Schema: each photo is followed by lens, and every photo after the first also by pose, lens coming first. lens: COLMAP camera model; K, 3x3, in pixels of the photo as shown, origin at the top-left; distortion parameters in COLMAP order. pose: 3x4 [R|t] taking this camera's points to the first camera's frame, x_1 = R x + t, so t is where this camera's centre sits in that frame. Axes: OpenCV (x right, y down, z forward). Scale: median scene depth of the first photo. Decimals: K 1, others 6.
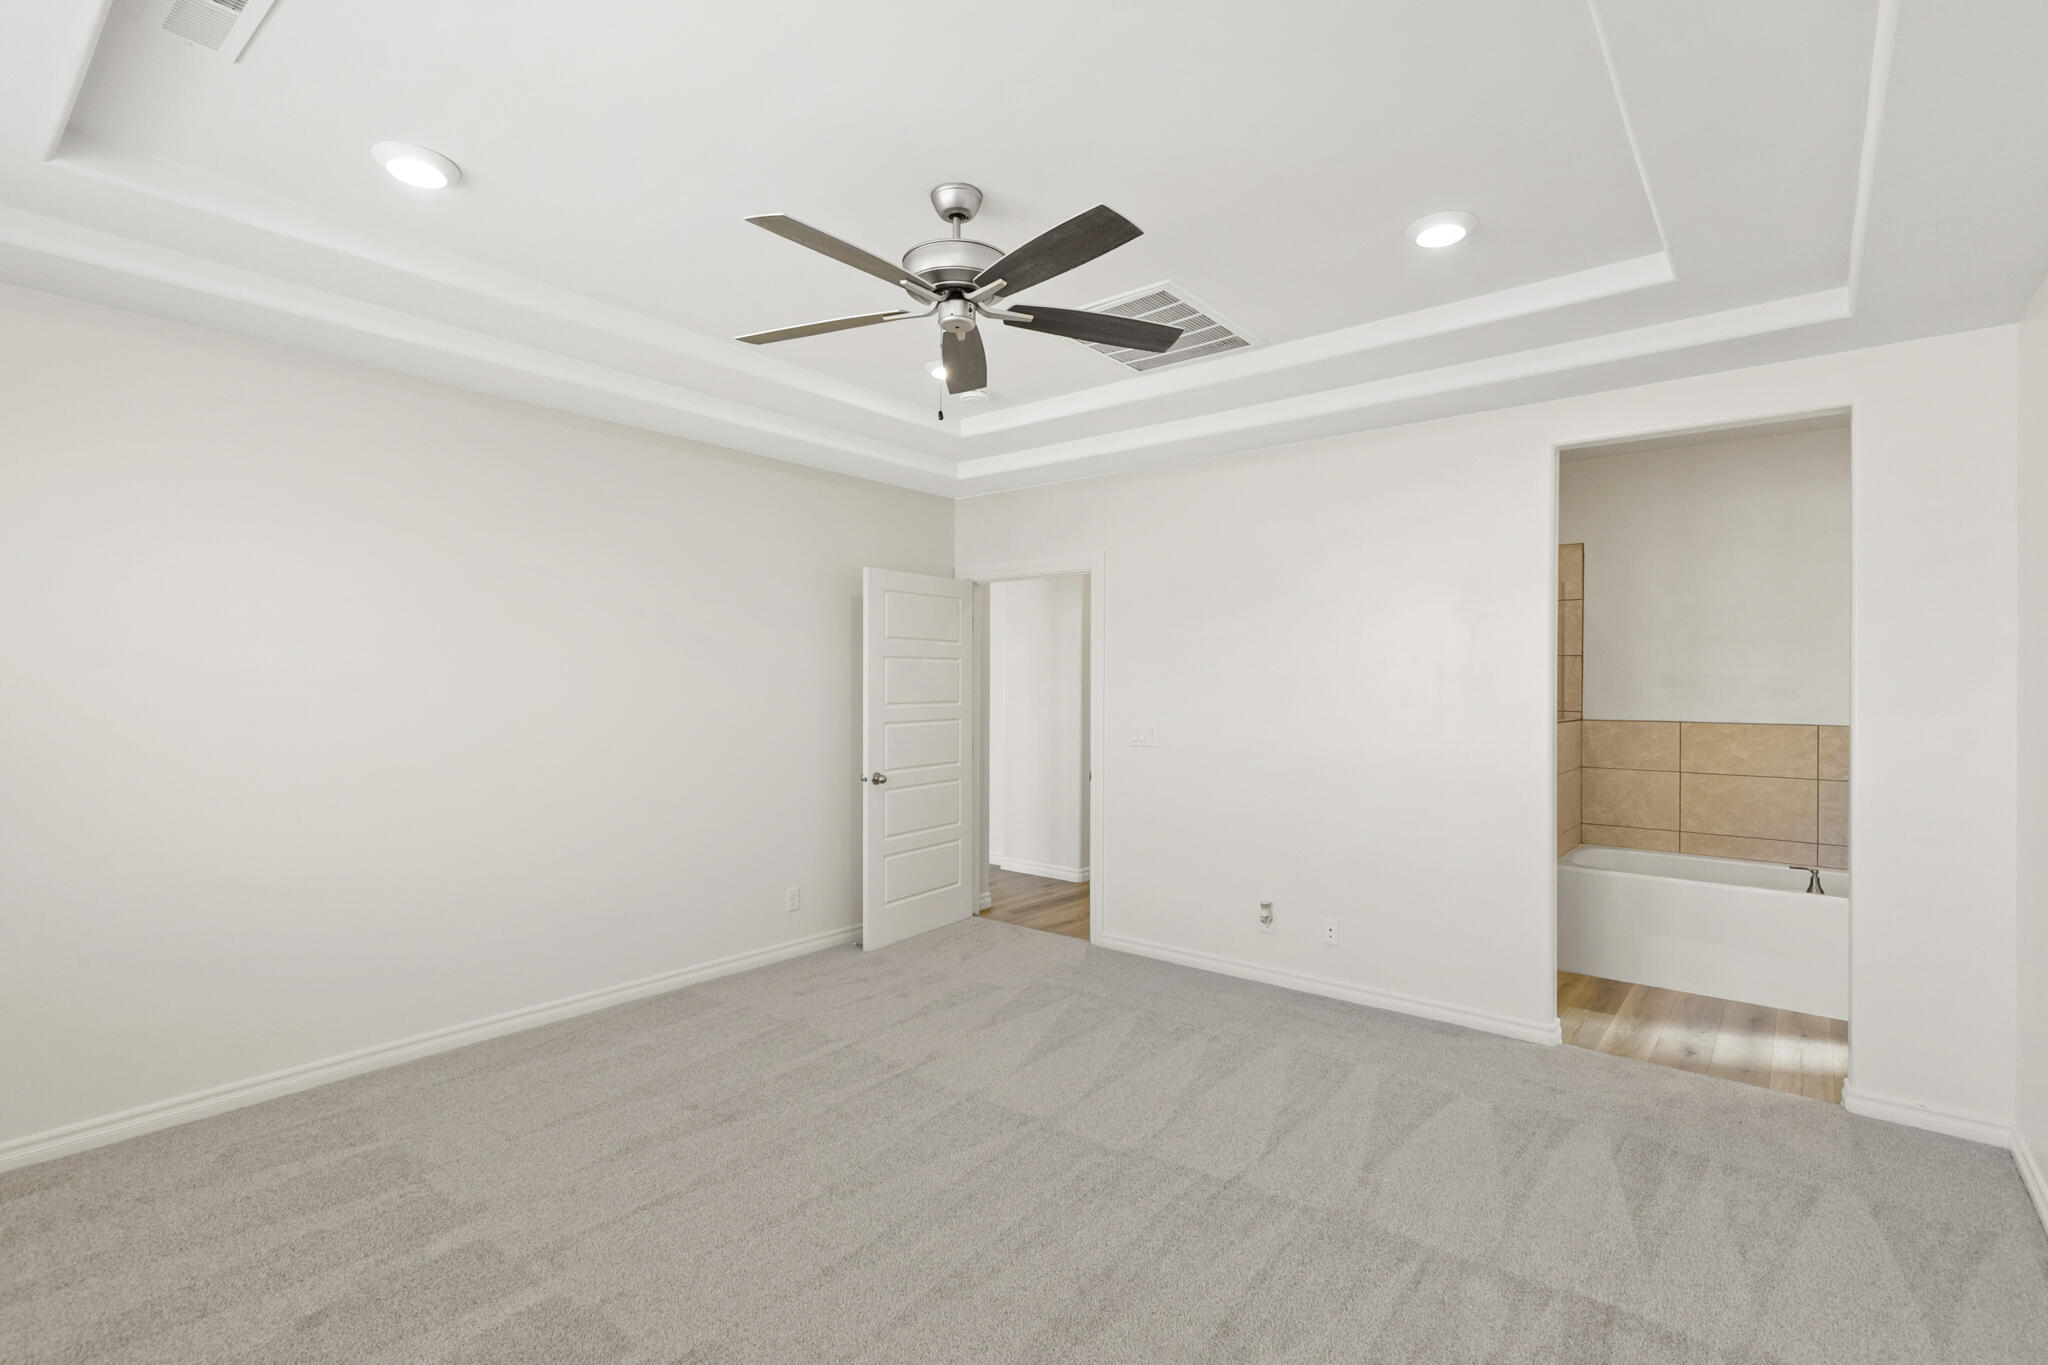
lens RADIAL K [[938.3, 0, 1017.1], [0, 938.3, 677.9], [0, 0, 1]] dist [0.007606, 0.000663]
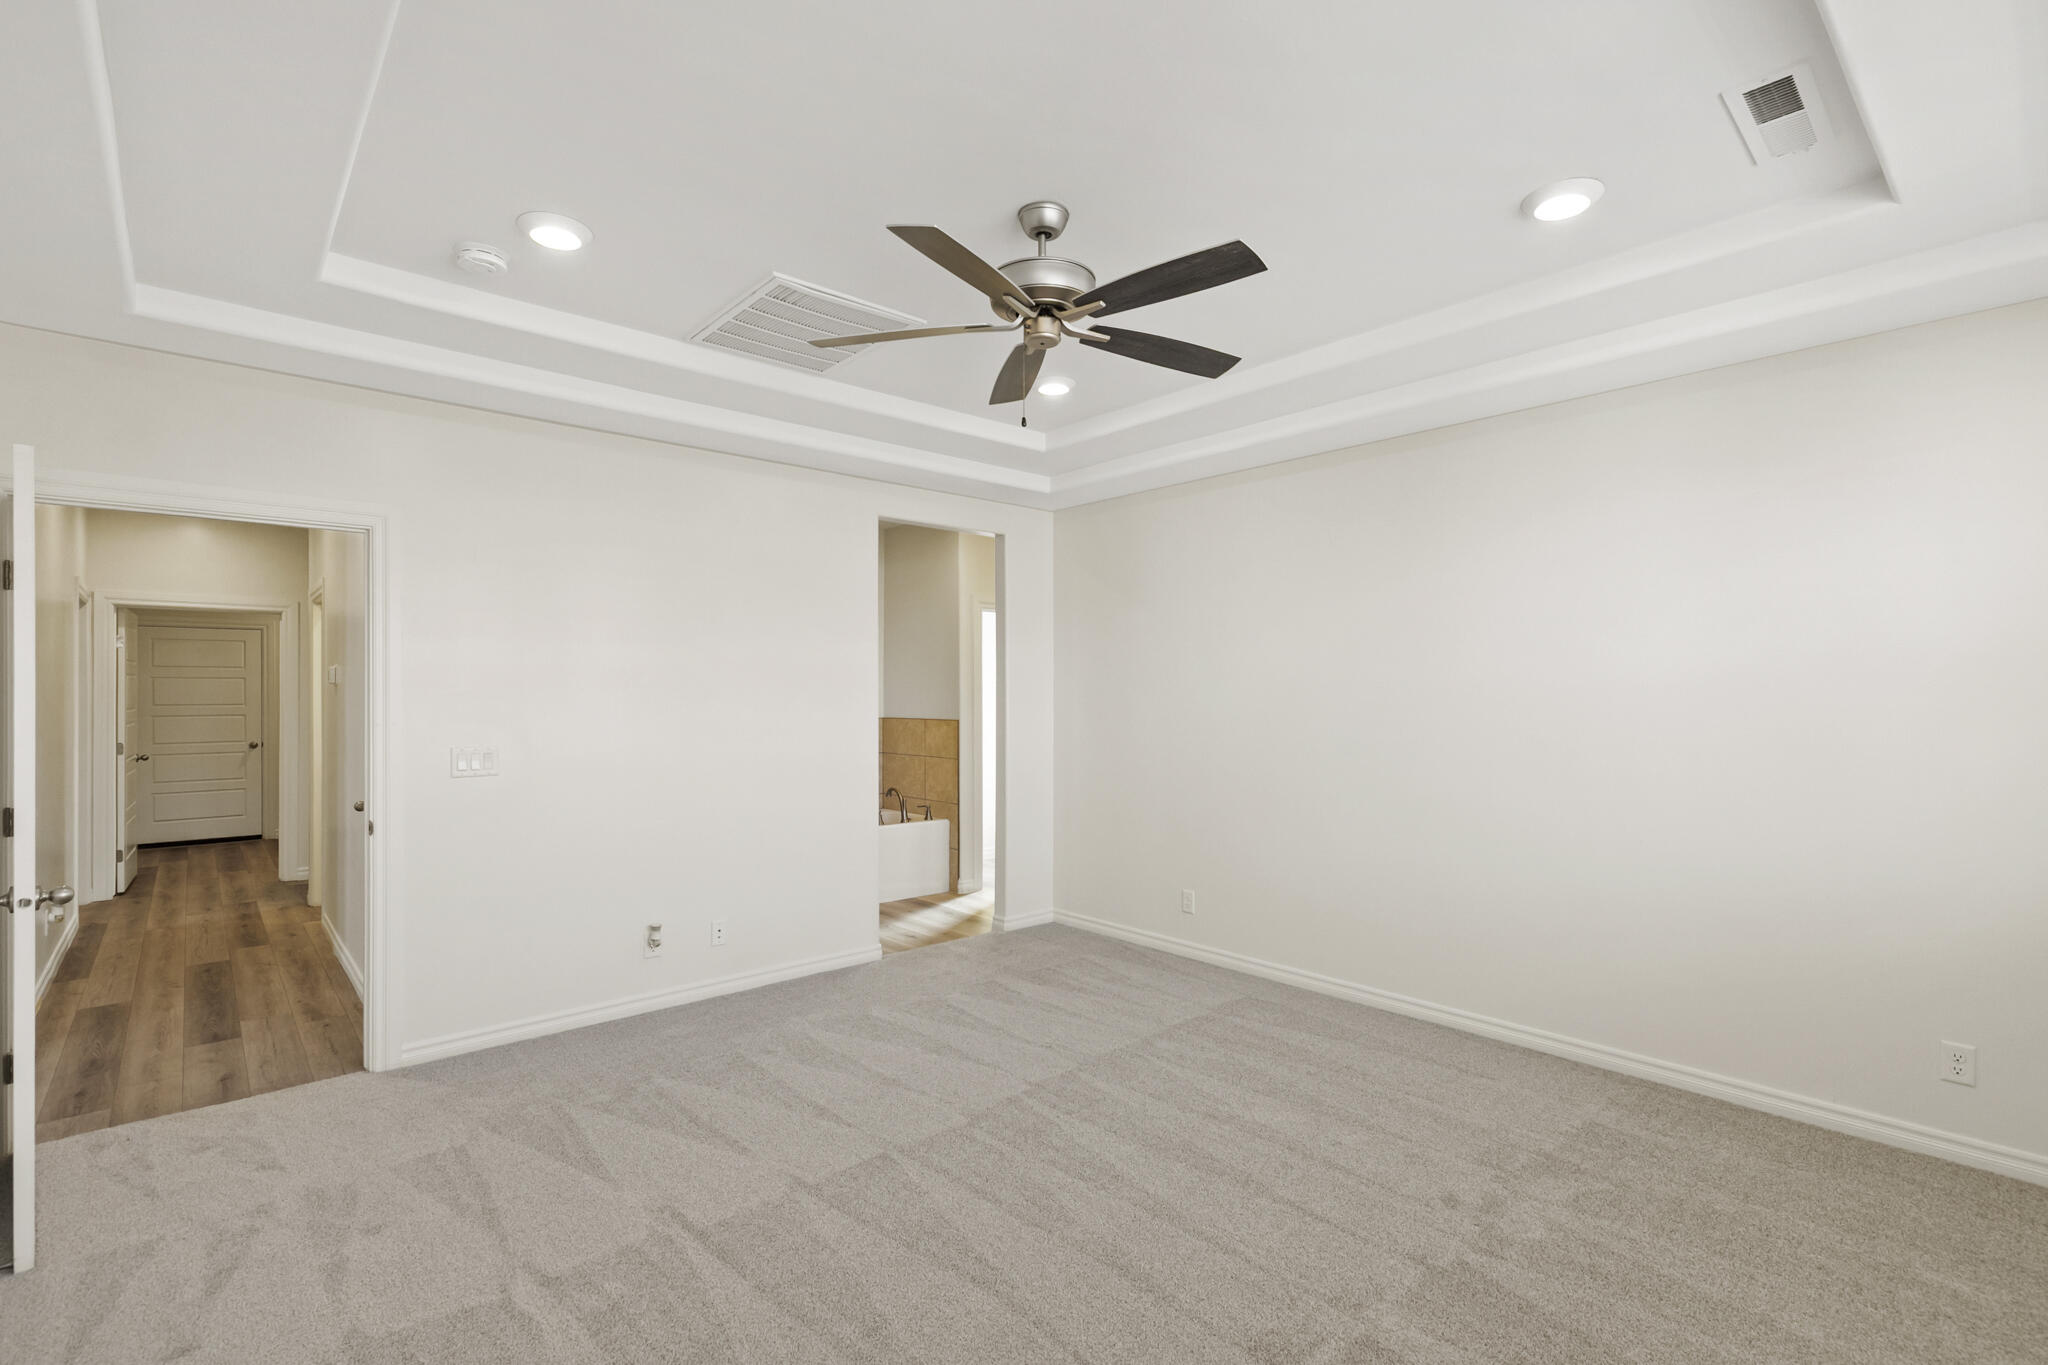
lens RADIAL K [[938.3, 0, 1021.6], [0, 938.3, 695.7], [0, 0, 1]] dist [0.007606, 0.000663]
pose [[0.157093, -0.007826, 0.987553, -0.748753], [-0.004665, 0.999952, 0.008666, -0.001250], [-0.987573, -0.005968, 0.157049, 0.603539]]
